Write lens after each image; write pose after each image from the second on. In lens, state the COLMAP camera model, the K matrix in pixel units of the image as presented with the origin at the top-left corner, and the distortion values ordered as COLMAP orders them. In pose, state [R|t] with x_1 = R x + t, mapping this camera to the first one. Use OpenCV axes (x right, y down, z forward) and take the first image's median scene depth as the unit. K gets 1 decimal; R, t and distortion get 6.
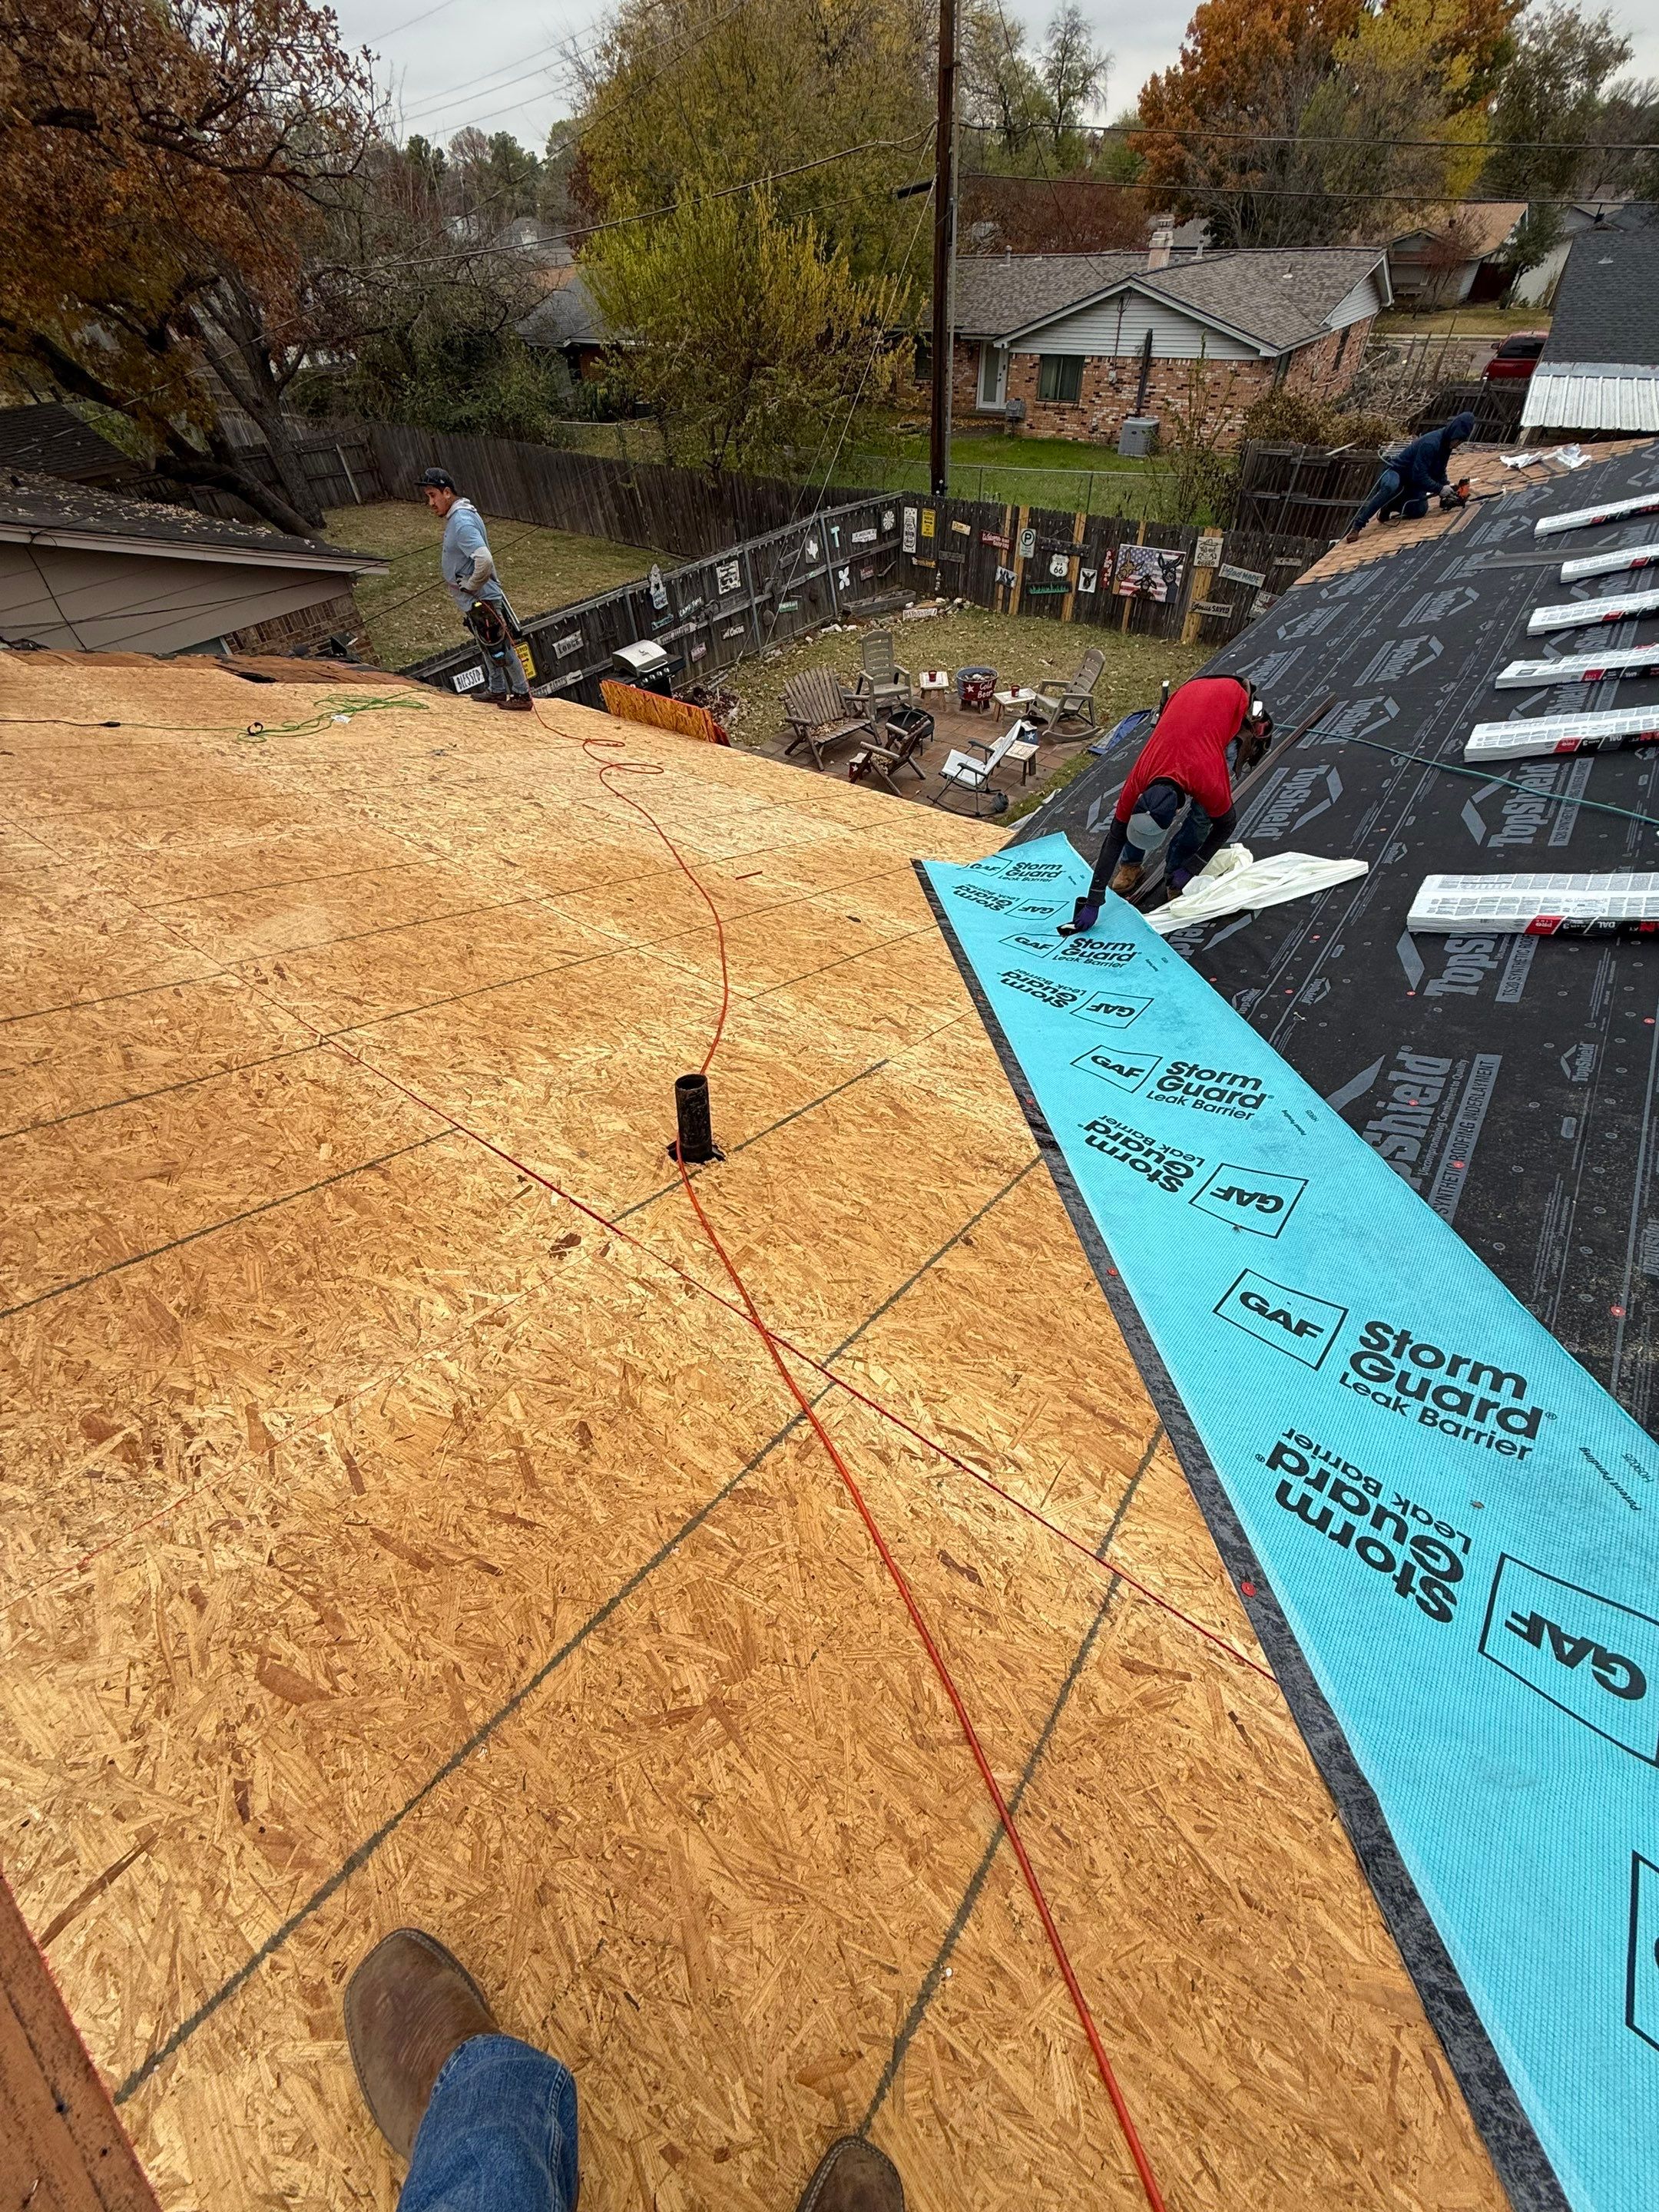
lens RADIAL K [[875.6, 0, 829.5], [0, 875.6, 1106.0], [0, 0, 1]] dist [0.000193, -0.000754]
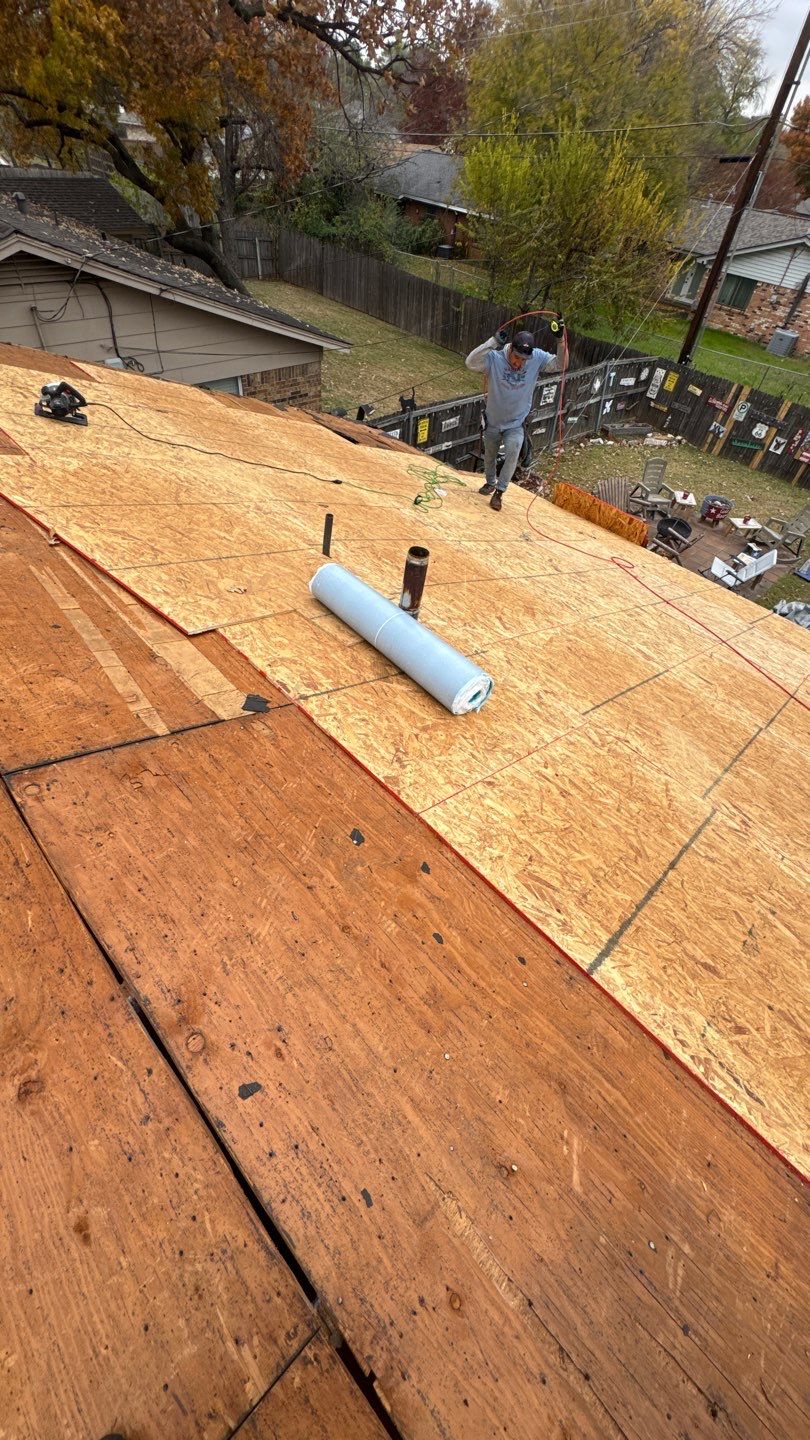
lens RADIAL K [[571.3, 0, 405.0], [0, 571.3, 720.0], [0, 0, 1]] dist [-0.005356, 0.000734]
pose [[0.977163, 0.212232, -0.010449, -0.205402], [-0.212044, 0.977118, 0.016641, -0.035900], [0.013742, -0.014046, 0.999807, 0.034522]]
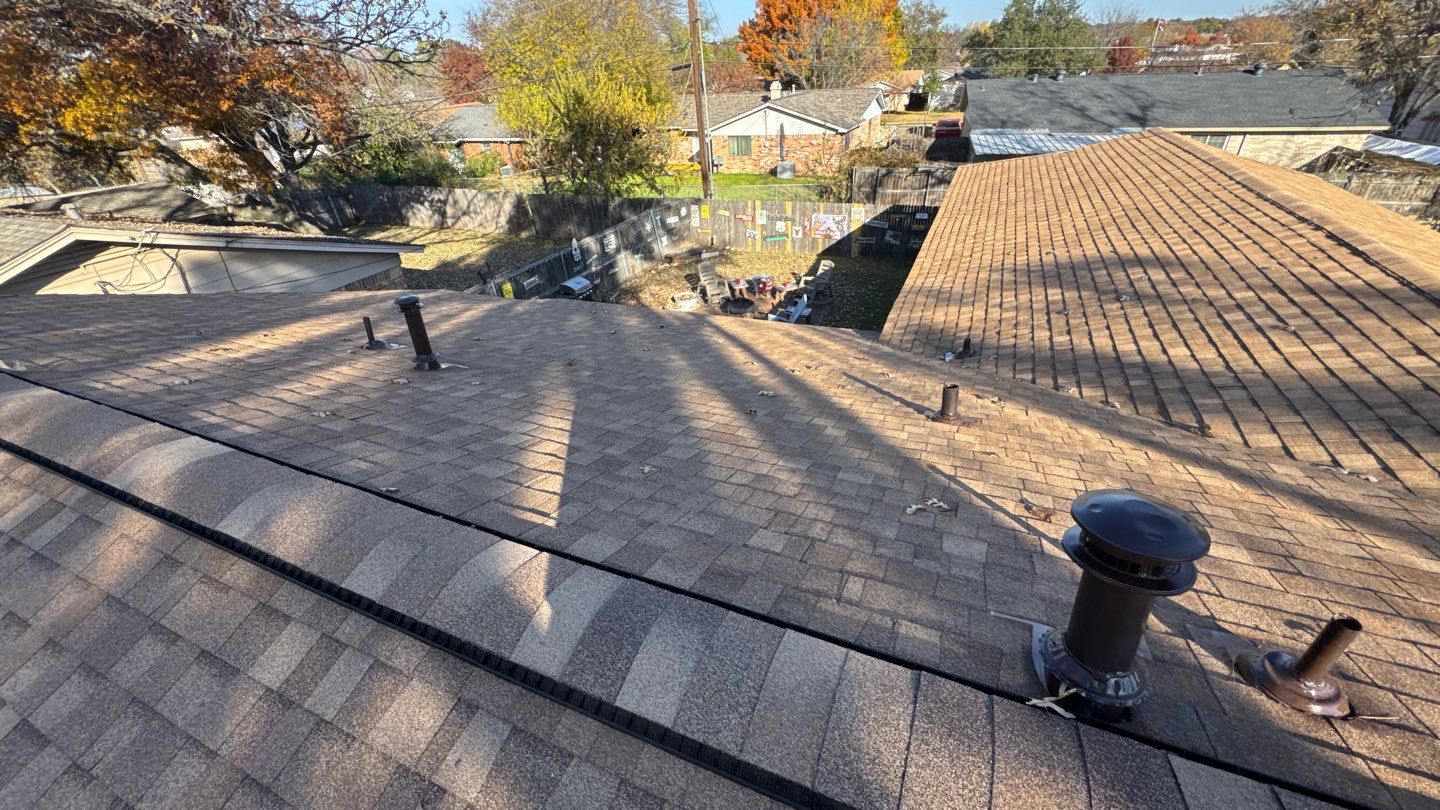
lens RADIAL K [[571.3, 0, 720.0], [0, 571.3, 405.0], [0, 0, 1]] dist [-0.005356, 0.000734]
pose [[0.974593, -0.123697, 0.186729, -0.141200], [0.169859, 0.951591, -0.256170, 0.039568], [-0.146002, 0.281379, 0.948425, -0.035681]]
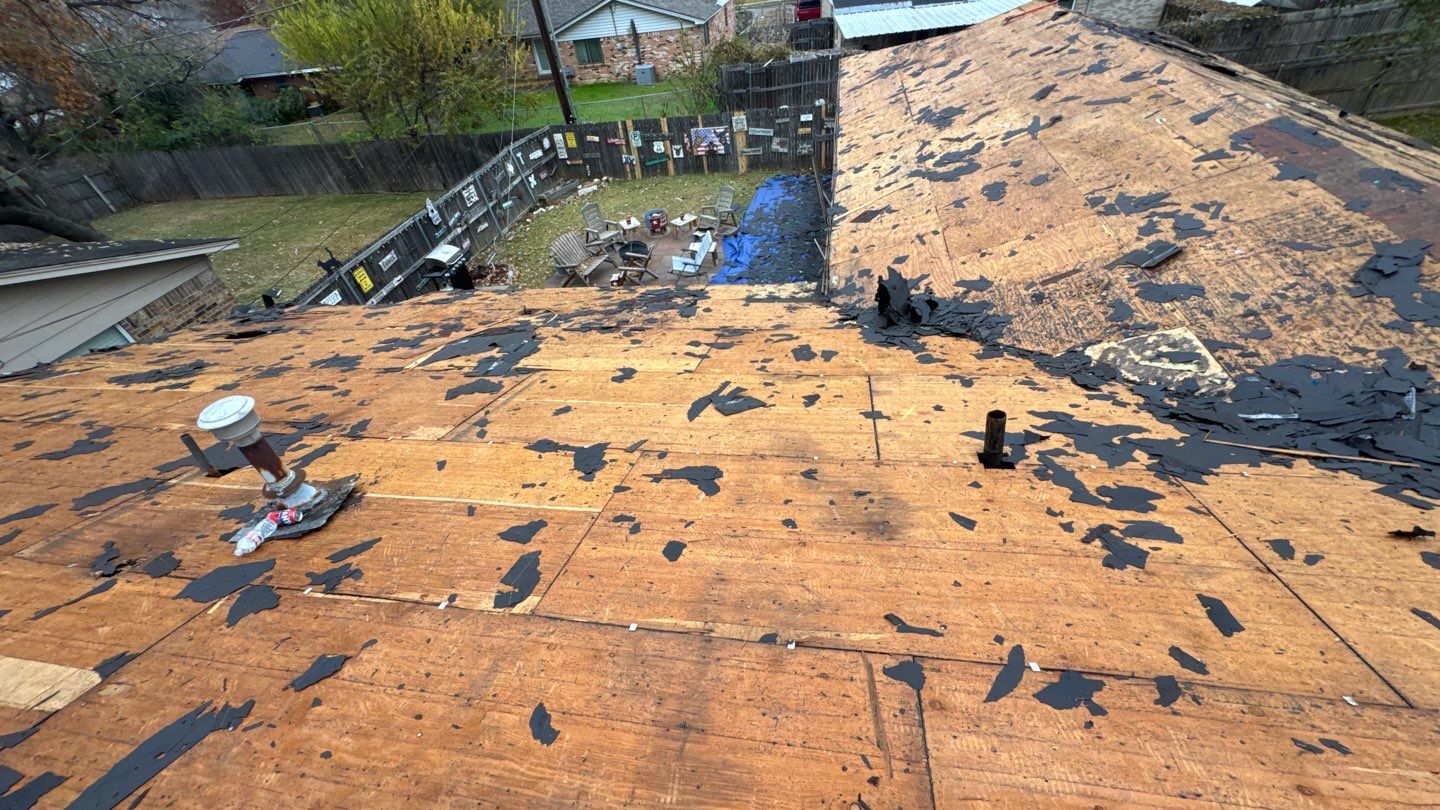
lens RADIAL K [[571.3, 0, 720.0], [0, 571.3, 405.0], [0, 0, 1]] dist [-0.005356, 0.000734]
pose [[0.889910, -0.335169, 0.309388, -0.145028], [0.373828, 0.924569, -0.073651, -0.025296], [-0.261365, 0.181201, 0.948079, 0.004504]]
